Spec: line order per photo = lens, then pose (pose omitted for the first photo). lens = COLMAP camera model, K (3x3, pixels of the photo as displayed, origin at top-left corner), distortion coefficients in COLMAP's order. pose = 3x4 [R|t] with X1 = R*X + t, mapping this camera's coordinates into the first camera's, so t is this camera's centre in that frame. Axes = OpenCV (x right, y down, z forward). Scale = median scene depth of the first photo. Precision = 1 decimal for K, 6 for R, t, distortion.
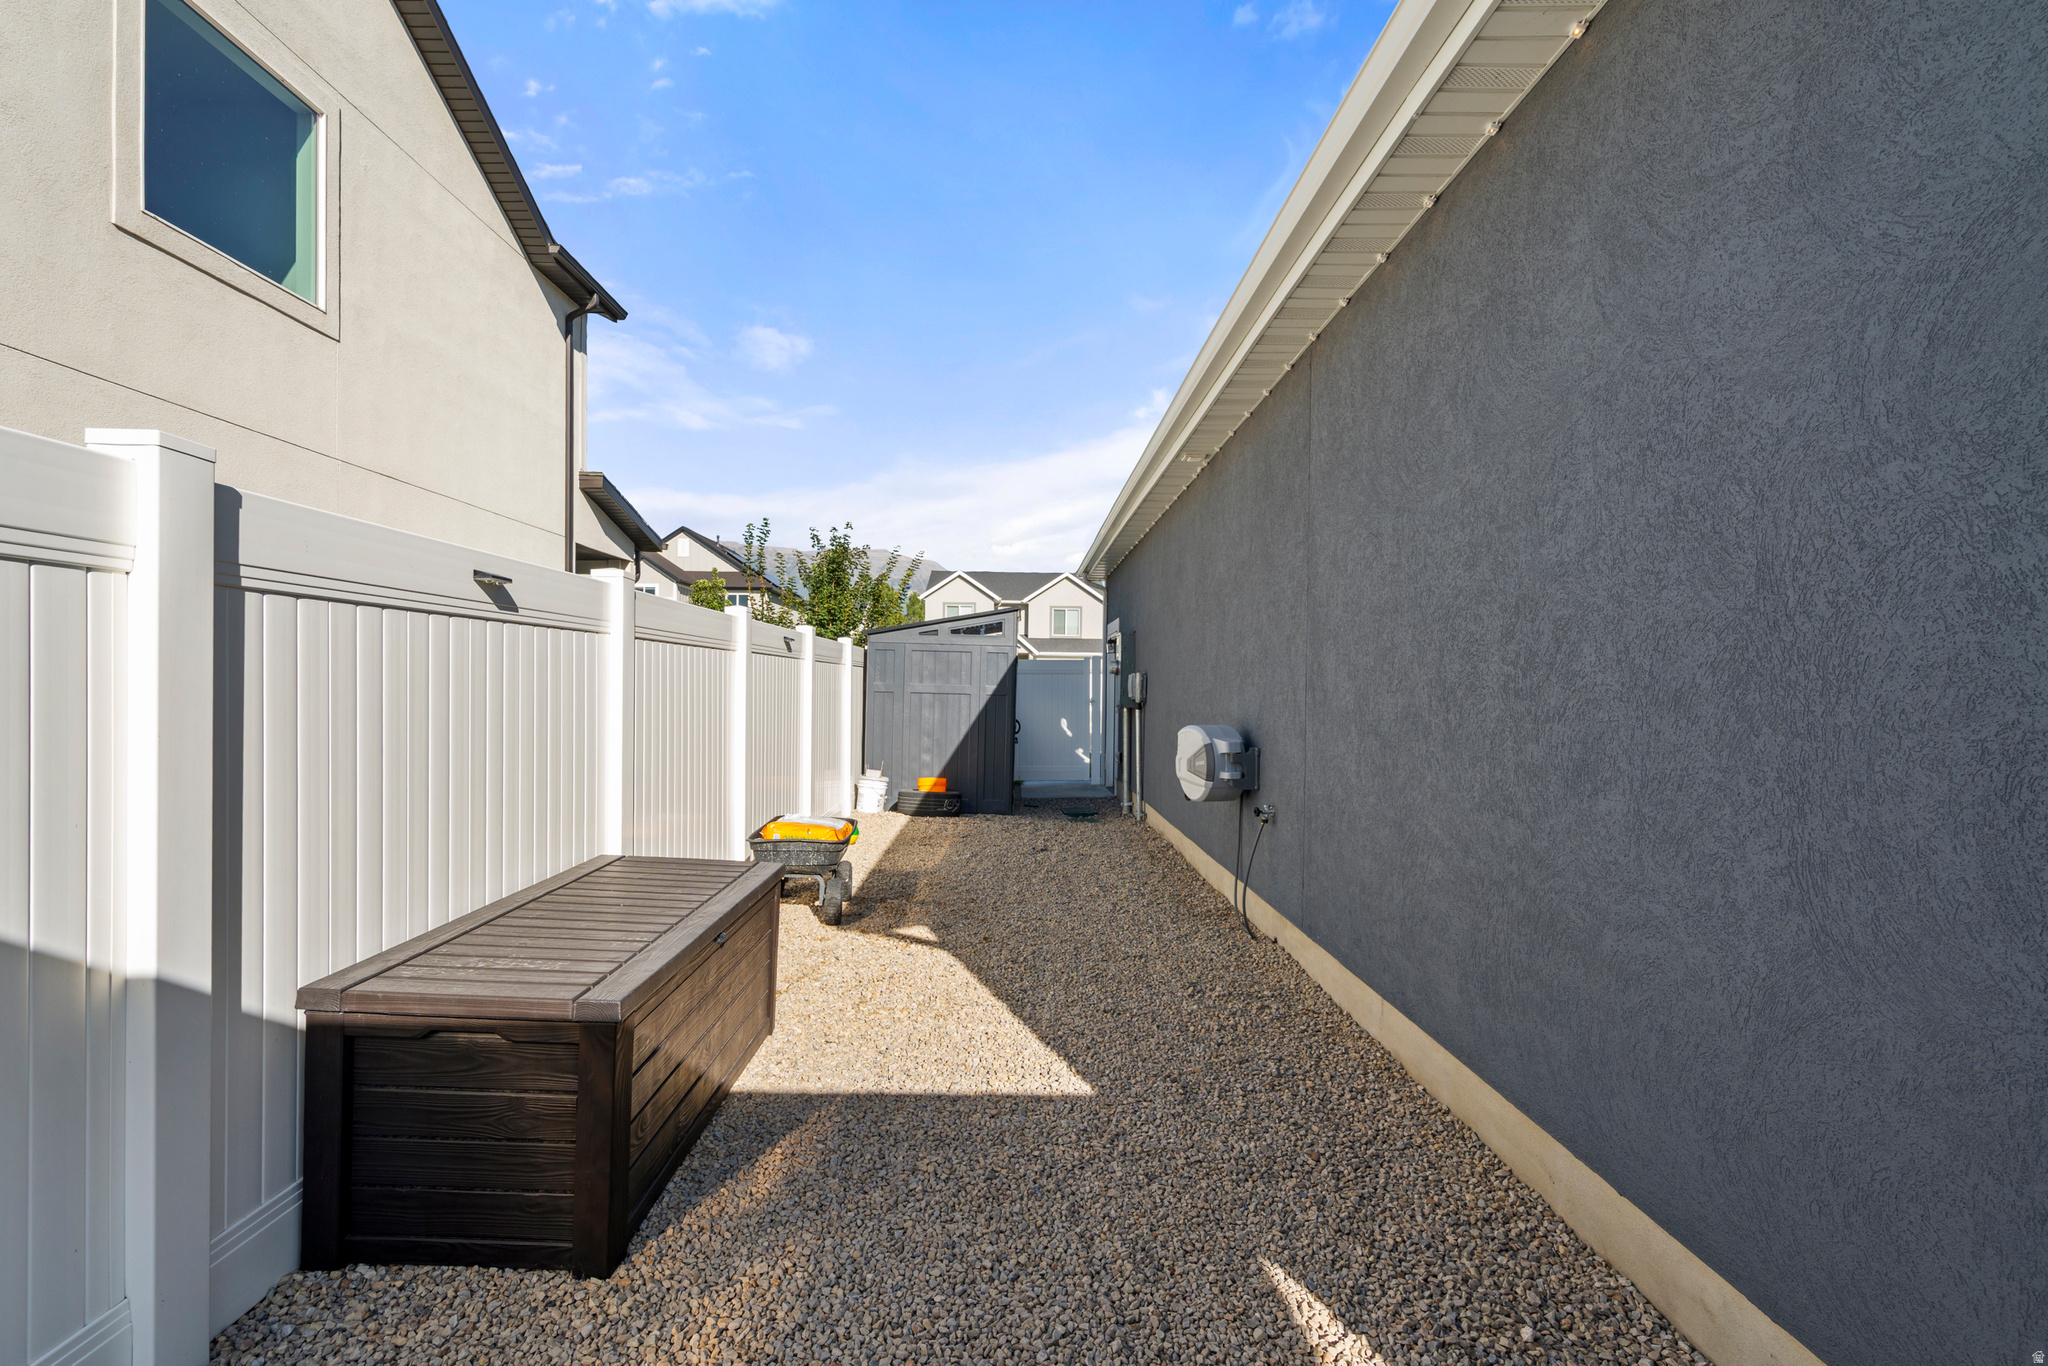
lens RADIAL K [[929.9, 0, 1026.6], [0, 929.9, 713.7], [0, 0, 1]] dist [0.000736, 0.000142]
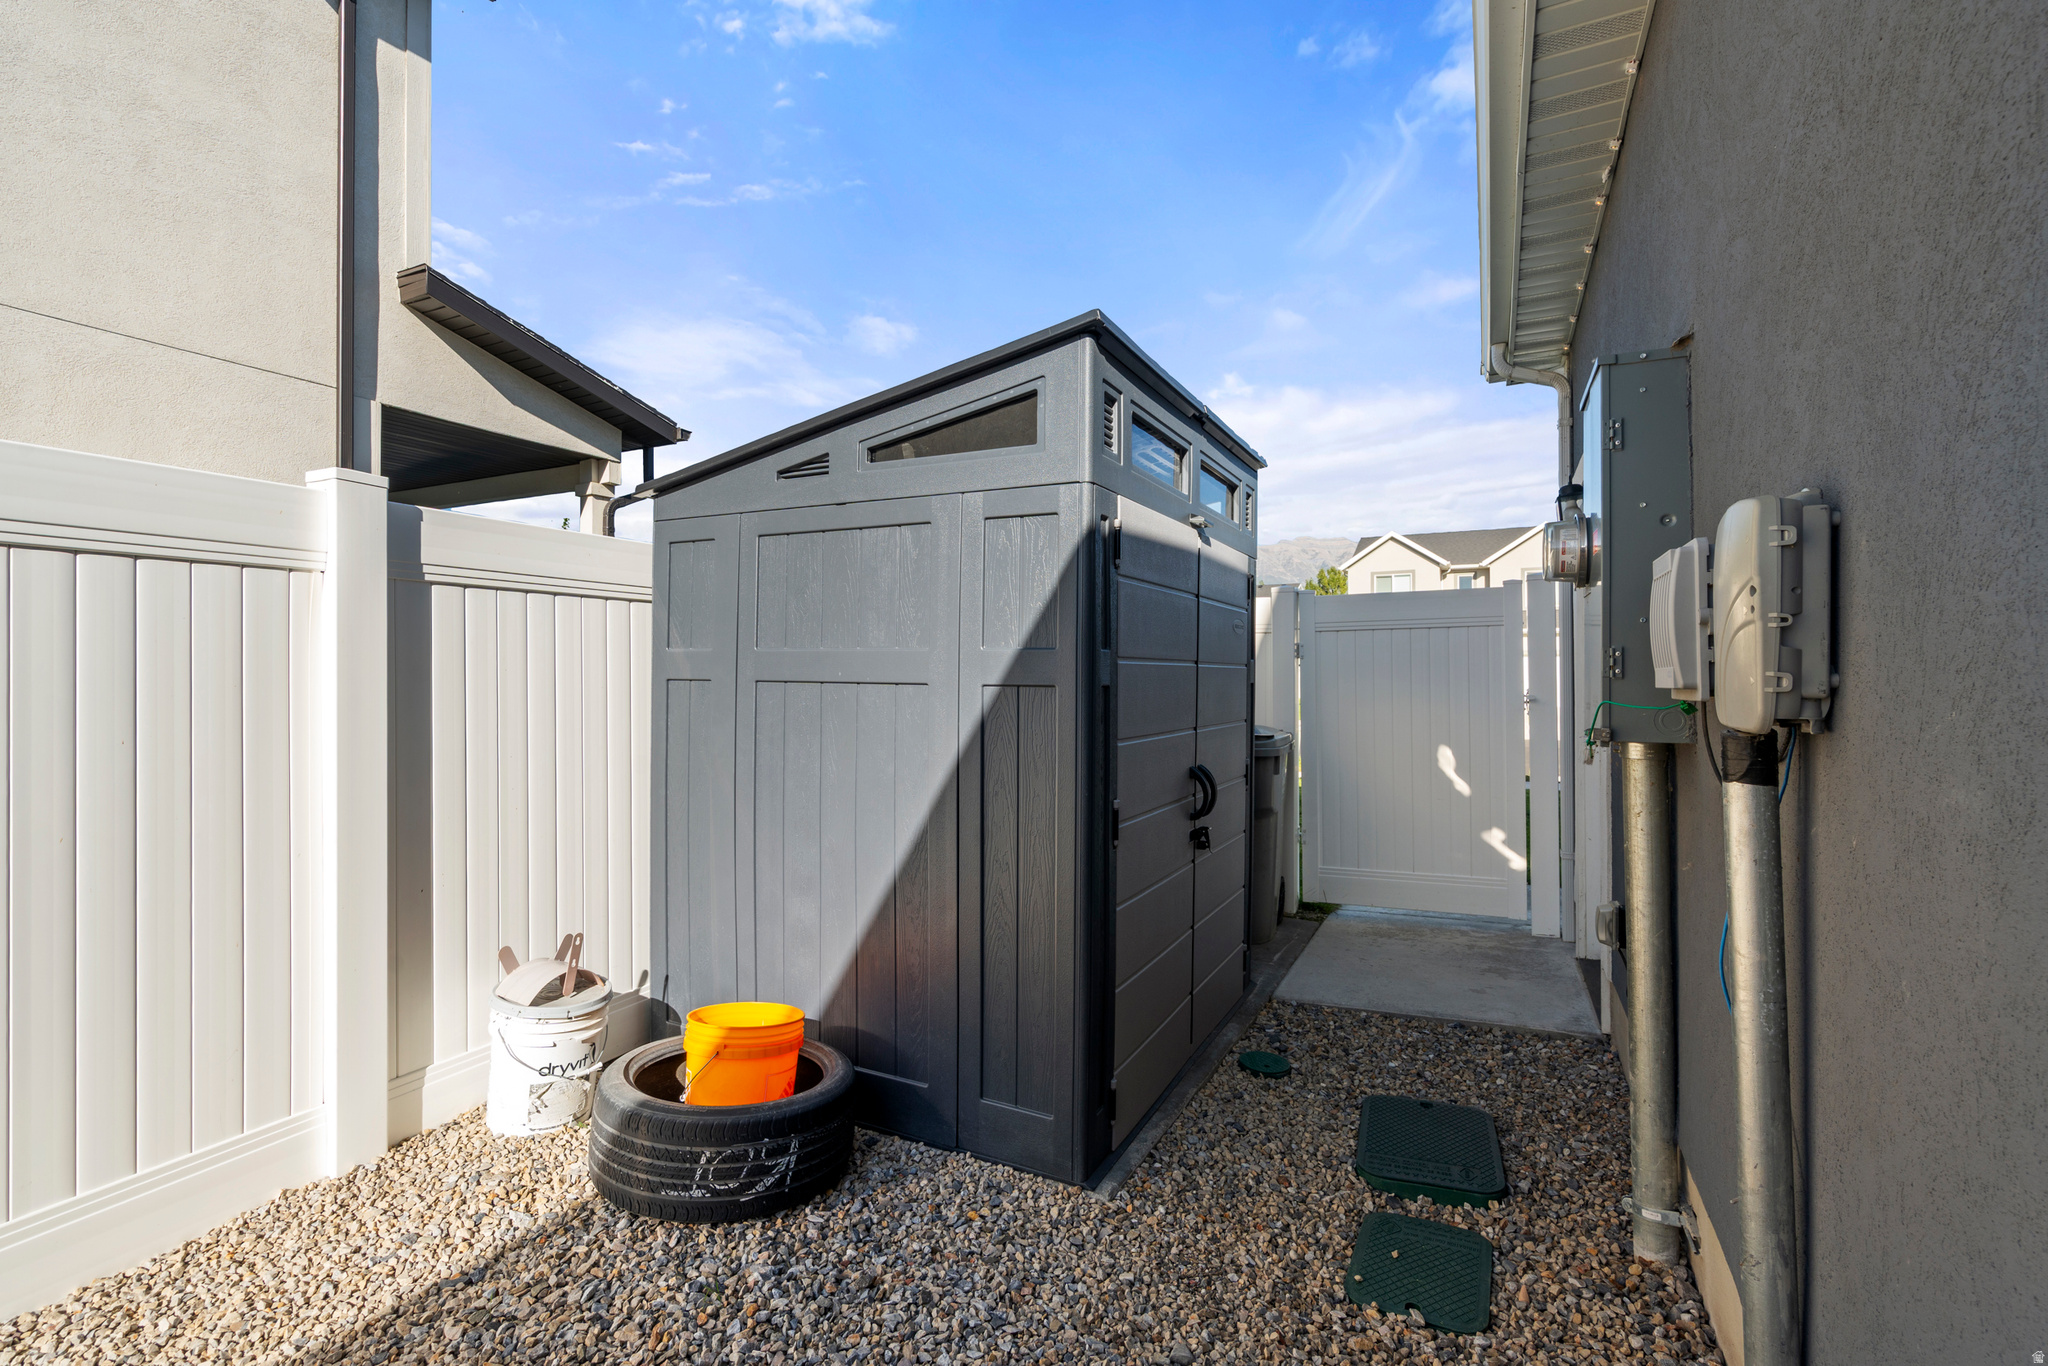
lens RADIAL K [[929.9, 0, 1026.6], [0, 929.9, 713.7], [0, 0, 1]] dist [0.000736, 0.000142]
pose [[0.887596, -0.005754, -0.460588, 0.082585], [0.007764, 0.999967, 0.002471, -0.013277], [0.460558, -0.005769, 0.887611, 0.783204]]
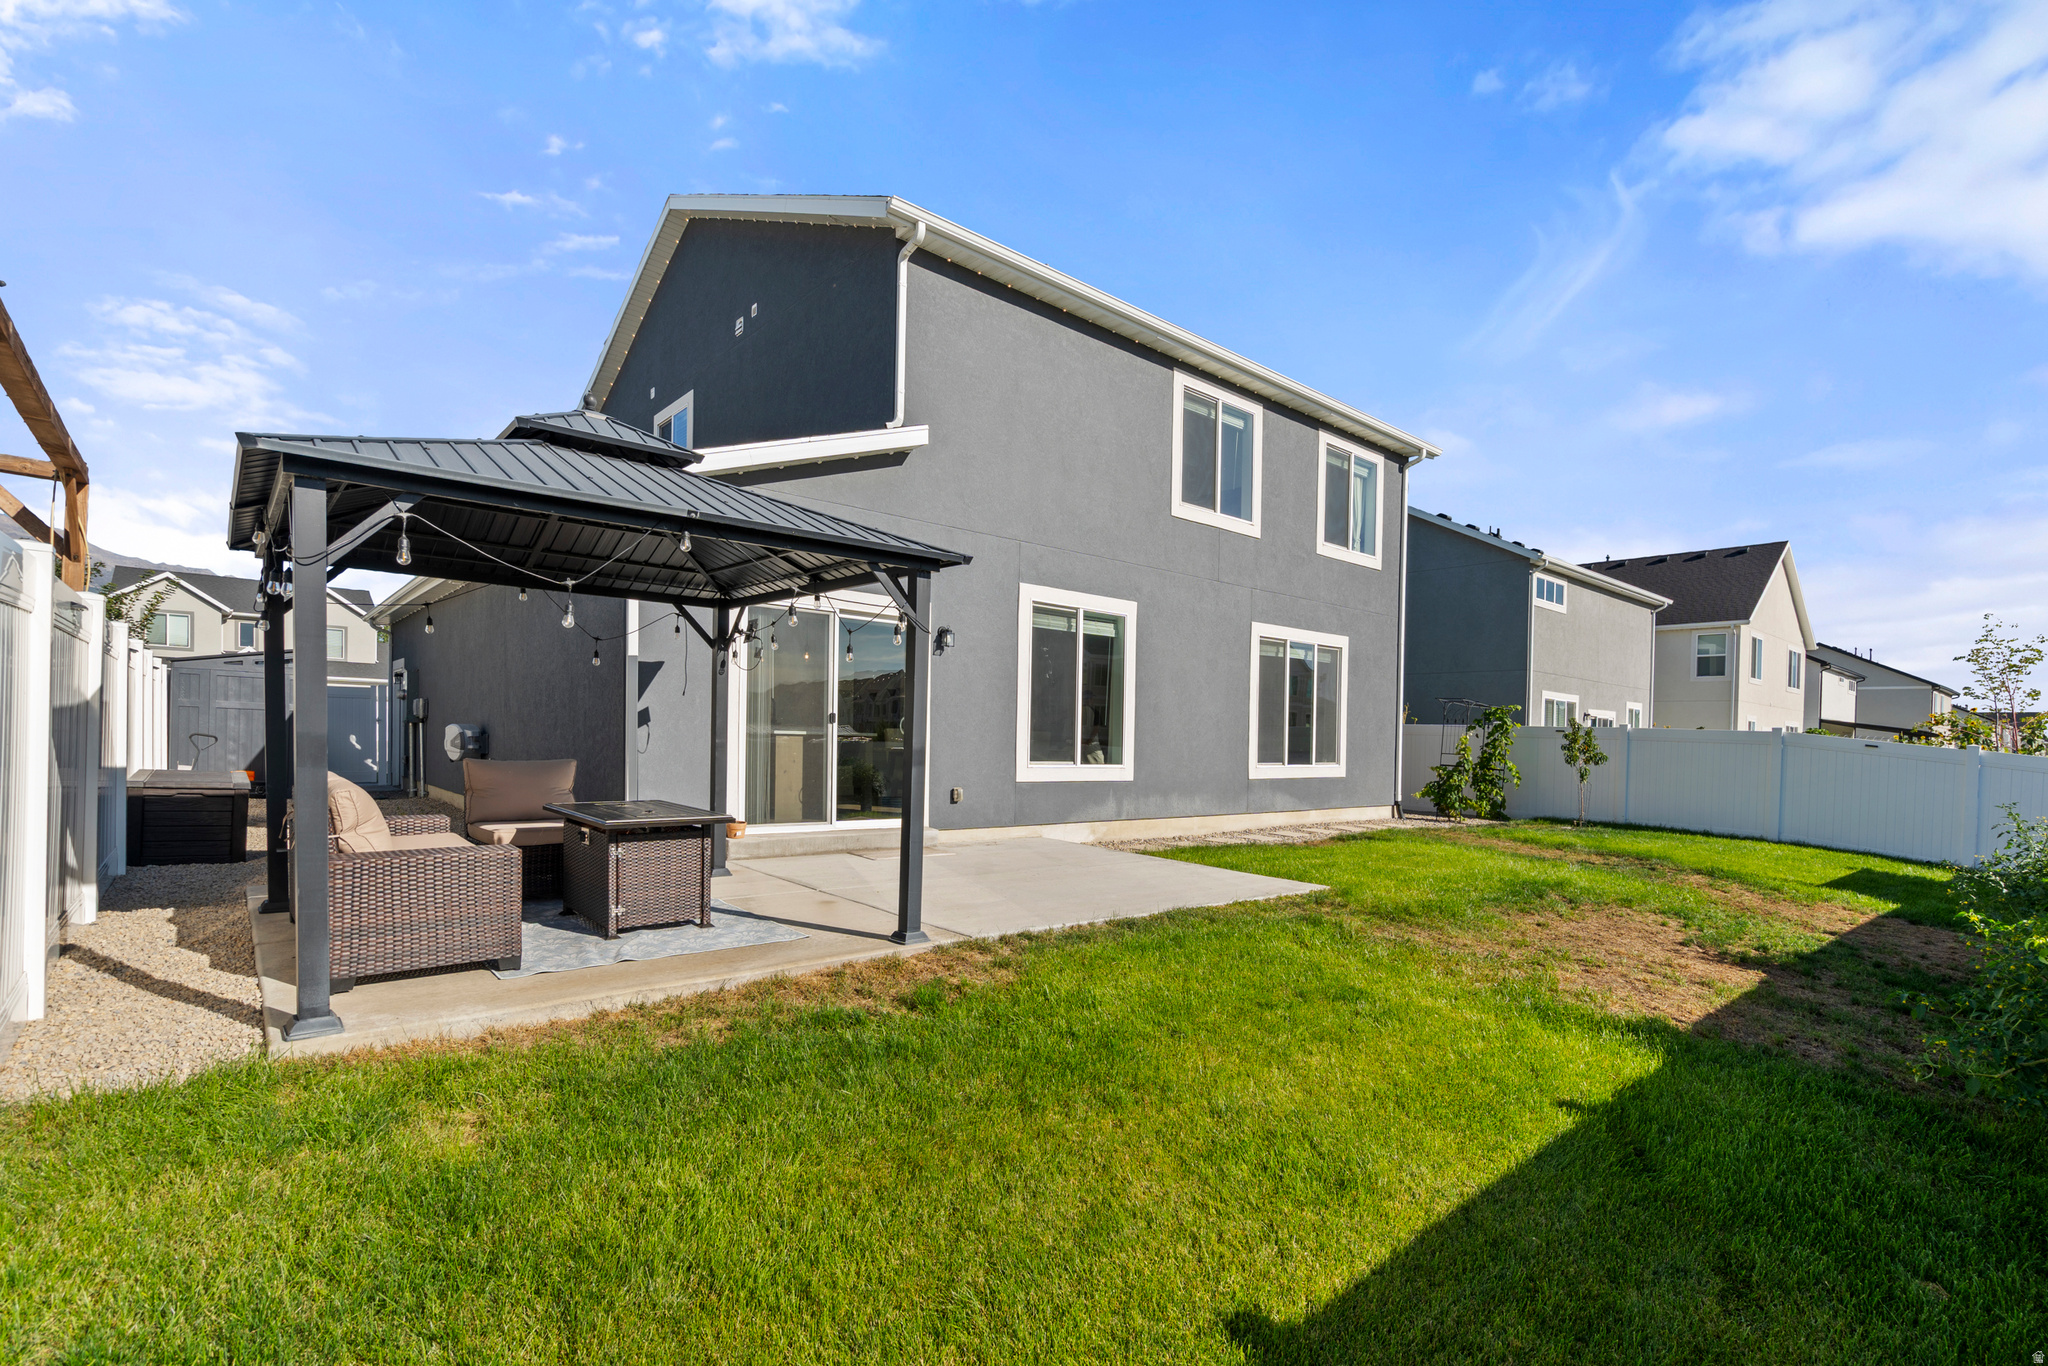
lens RADIAL K [[942.6, 0, 1025.2], [0, 942.6, 758.8], [0, 0, 1]] dist [0.000074, 0.000404]
pose [[0.771391, -0.007029, 0.636322, -0.091915], [0.001526, 0.999957, 0.009195, 0.038751], [-0.636359, -0.006122, 0.771369, -0.753257]]
